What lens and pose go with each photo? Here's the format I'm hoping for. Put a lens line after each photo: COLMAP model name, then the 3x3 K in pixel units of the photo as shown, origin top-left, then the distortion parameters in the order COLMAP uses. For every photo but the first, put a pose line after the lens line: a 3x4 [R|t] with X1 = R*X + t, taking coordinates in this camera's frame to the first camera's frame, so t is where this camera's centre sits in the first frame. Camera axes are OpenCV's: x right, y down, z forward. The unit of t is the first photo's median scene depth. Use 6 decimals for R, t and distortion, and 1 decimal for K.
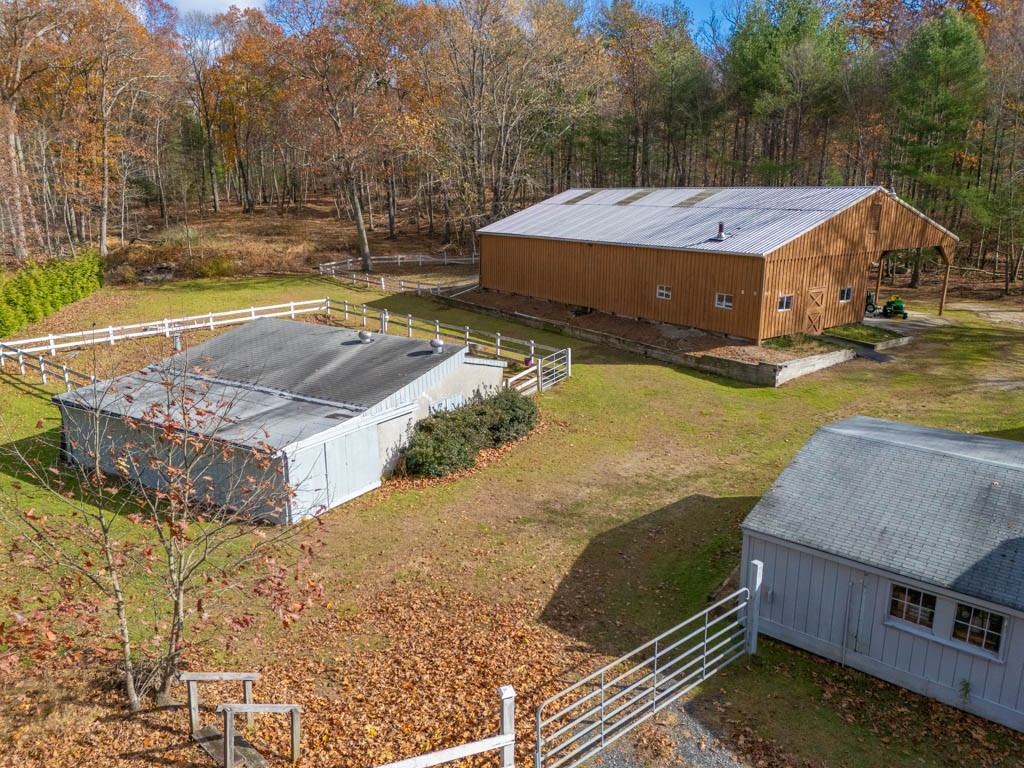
lens RADIAL K [[737.9, 0, 518.5], [0, 737.9, 381.9], [0, 0, 1]] dist [0.073987, -0.078359]
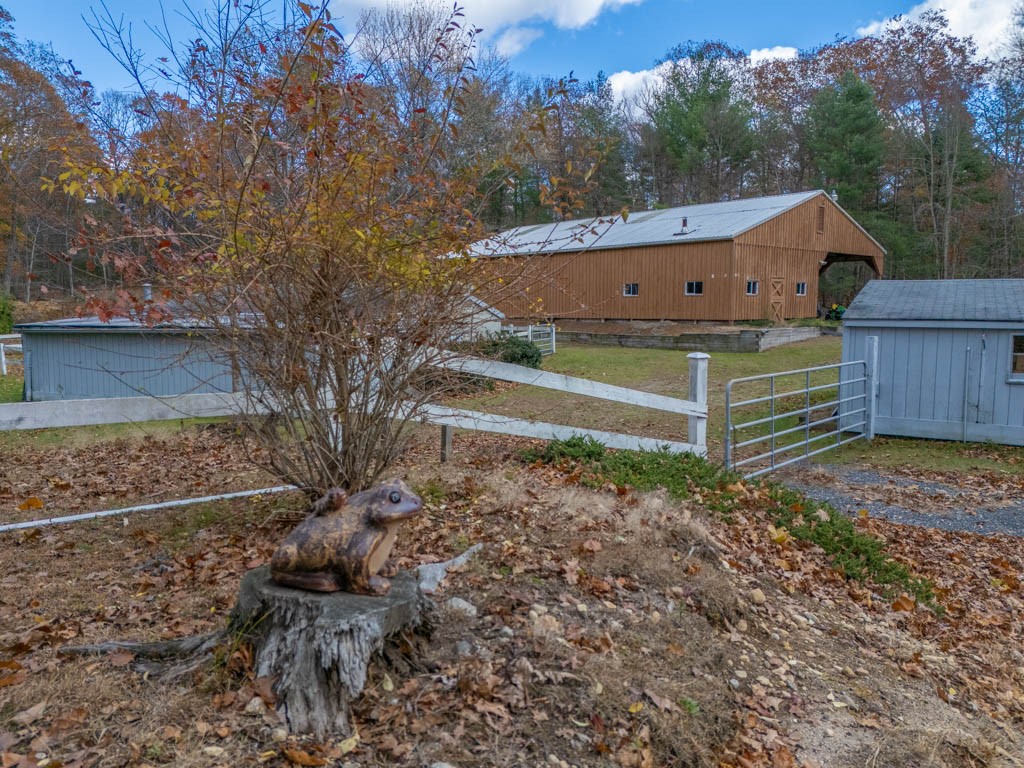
lens RADIAL K [[737.9, 0, 518.5], [0, 737.9, 381.9], [0, 0, 1]] dist [0.073987, -0.078359]
pose [[0.991961, -0.017430, 0.125335, -0.150560], [0.034526, 0.990168, -0.135553, 0.238624], [-0.121740, 0.138791, 0.982810, 0.059978]]
